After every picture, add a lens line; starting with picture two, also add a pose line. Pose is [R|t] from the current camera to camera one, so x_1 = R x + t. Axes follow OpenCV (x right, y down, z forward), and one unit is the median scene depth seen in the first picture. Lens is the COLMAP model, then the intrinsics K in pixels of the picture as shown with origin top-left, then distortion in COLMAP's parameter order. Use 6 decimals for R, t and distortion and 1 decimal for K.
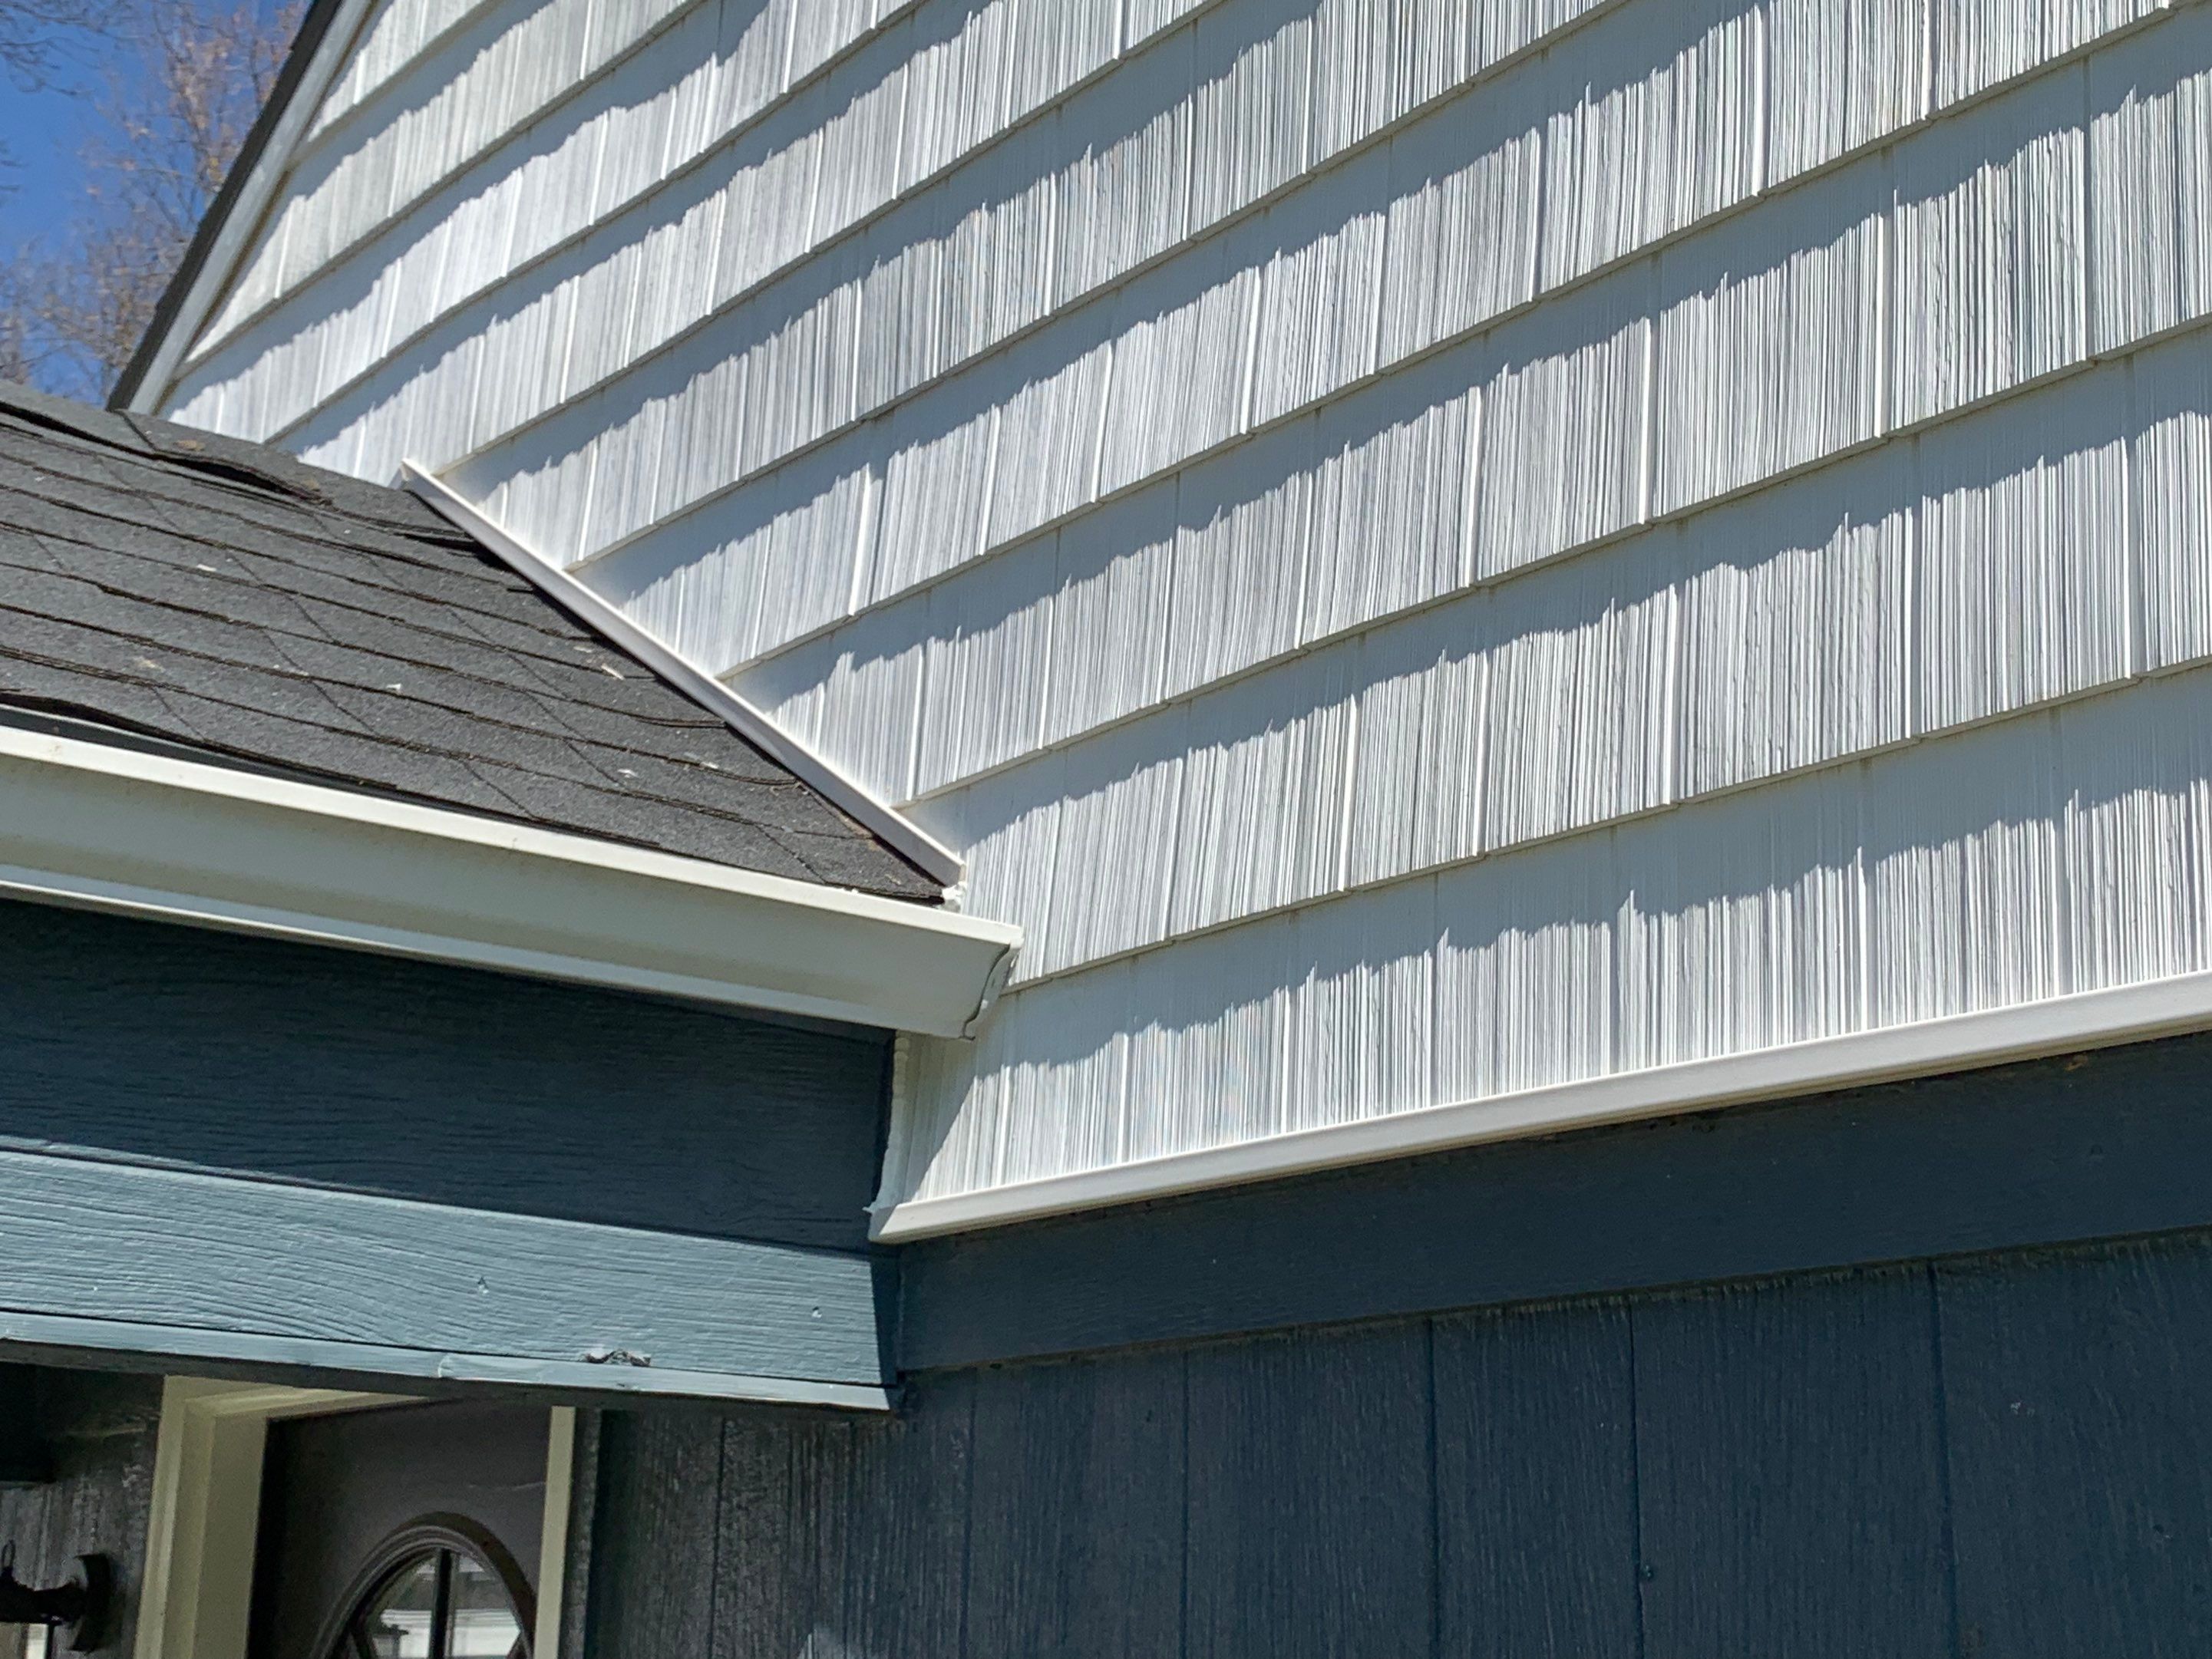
lens RADIAL K [[3118.3, 0, 1098.5], [0, 3118.3, 799.5], [0, 0, 1]] dist [0.113671, 0.000000]
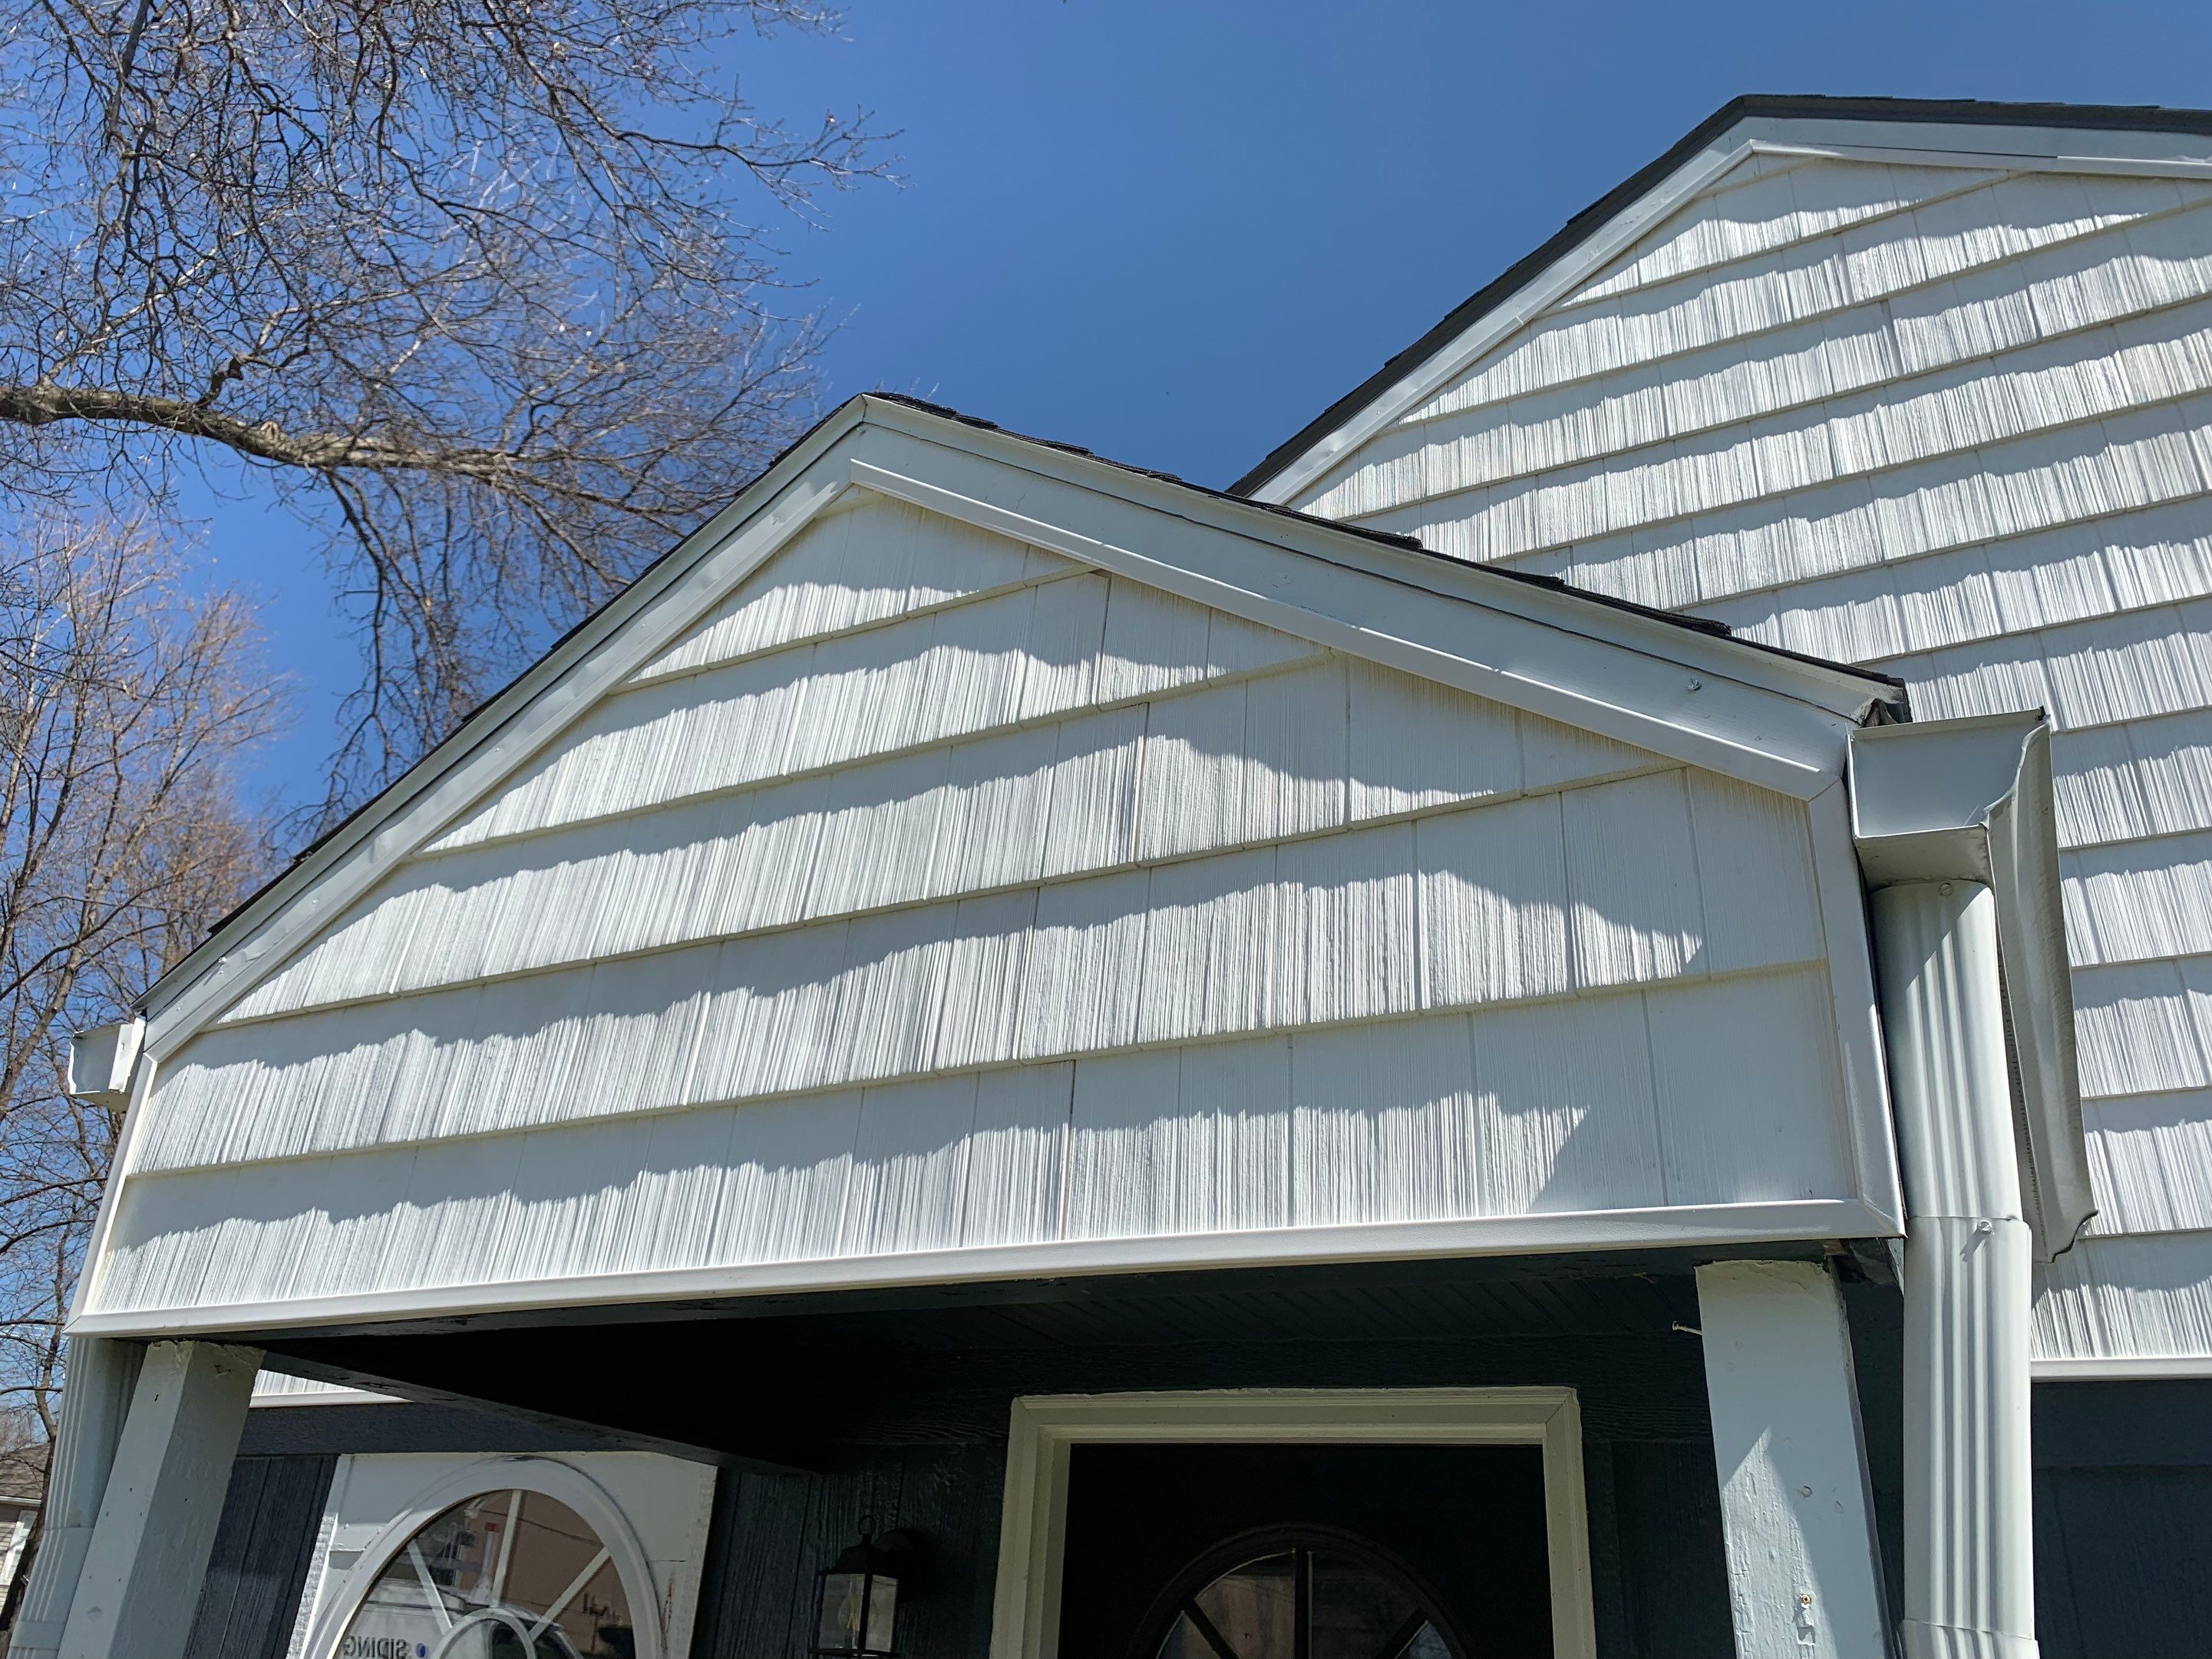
lens RADIAL K [[1685.5, 0, 1094.1], [0, 1685.5, 807.1], [0, 0, 1]] dist [0.045880, -0.050474]
pose [[0.911768, 0.224837, 0.343696, -0.918043], [-0.153772, 0.962857, -0.221946, 0.127156], [-0.380832, 0.149512, 0.912476, 0.334420]]
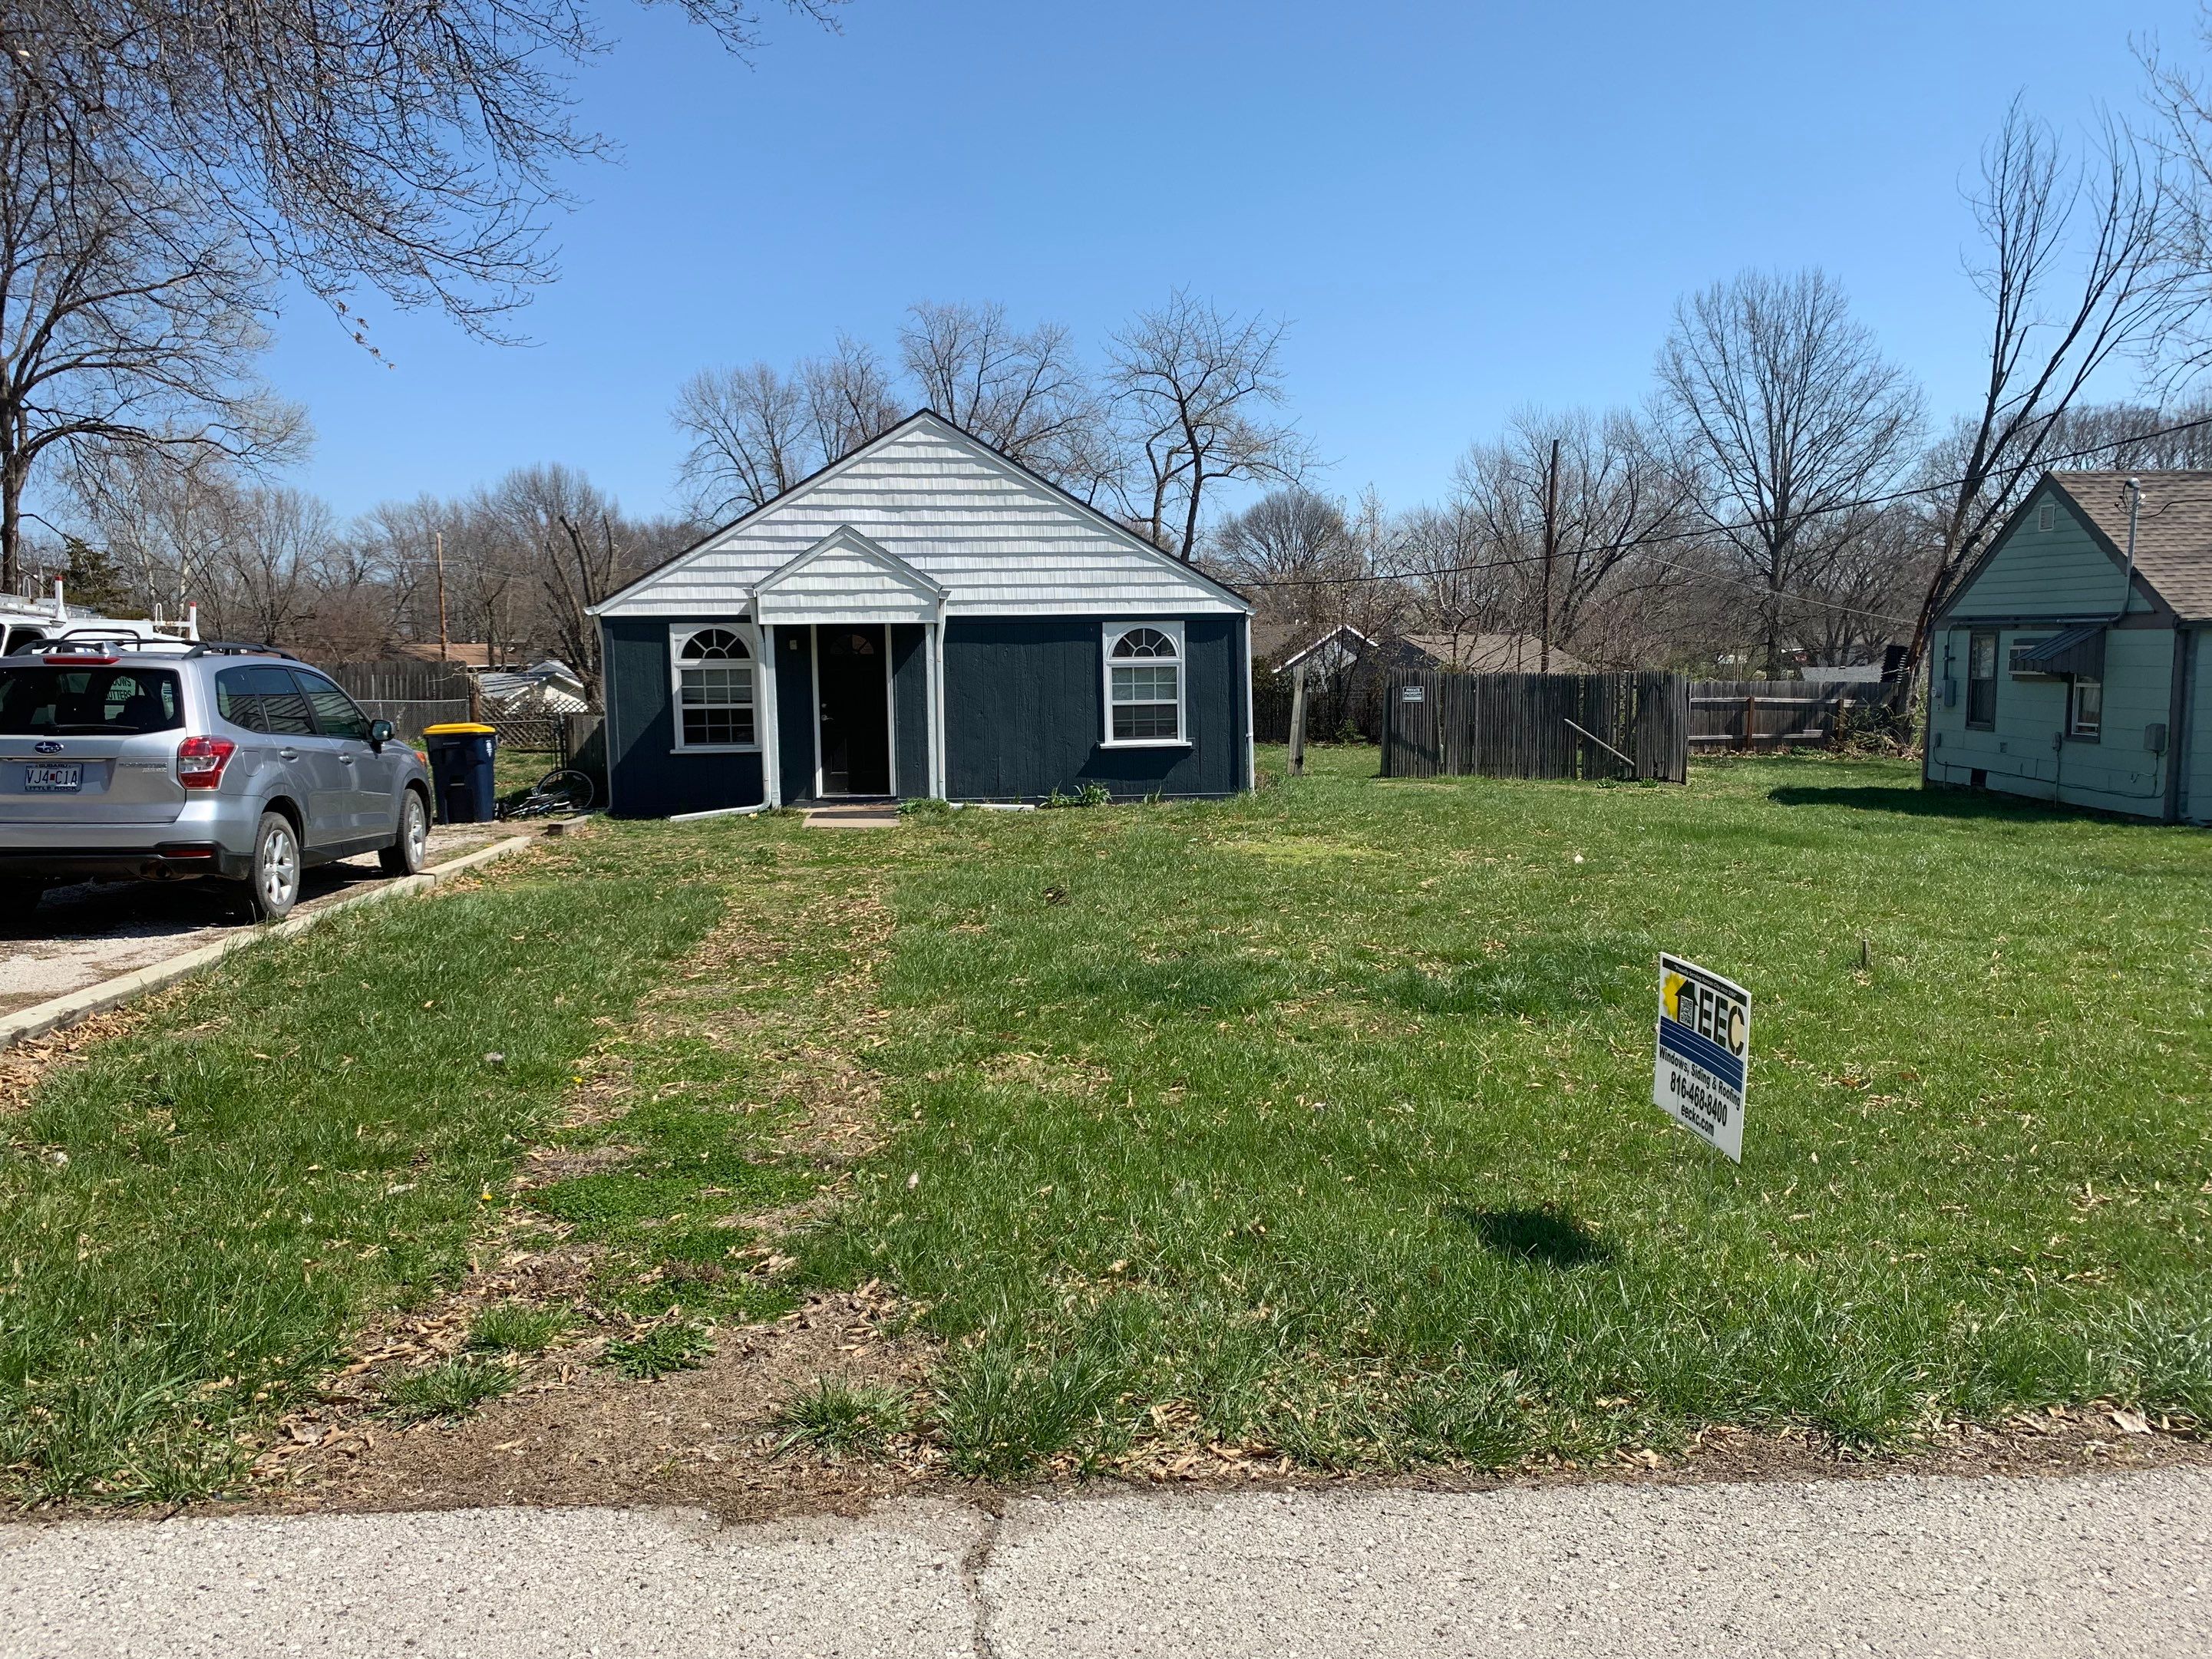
lens RADIAL K [[1725.0, 0, 1100.3], [0, 1725.0, 854.2], [0, 0, 1]] dist [0.083429, -0.095185]
pose [[0.508538, -0.114312, 0.853418, -7.379065], [-0.209415, 0.944967, 0.251362, -1.107176], [-0.835185, -0.306545, 0.456613, -4.104921]]
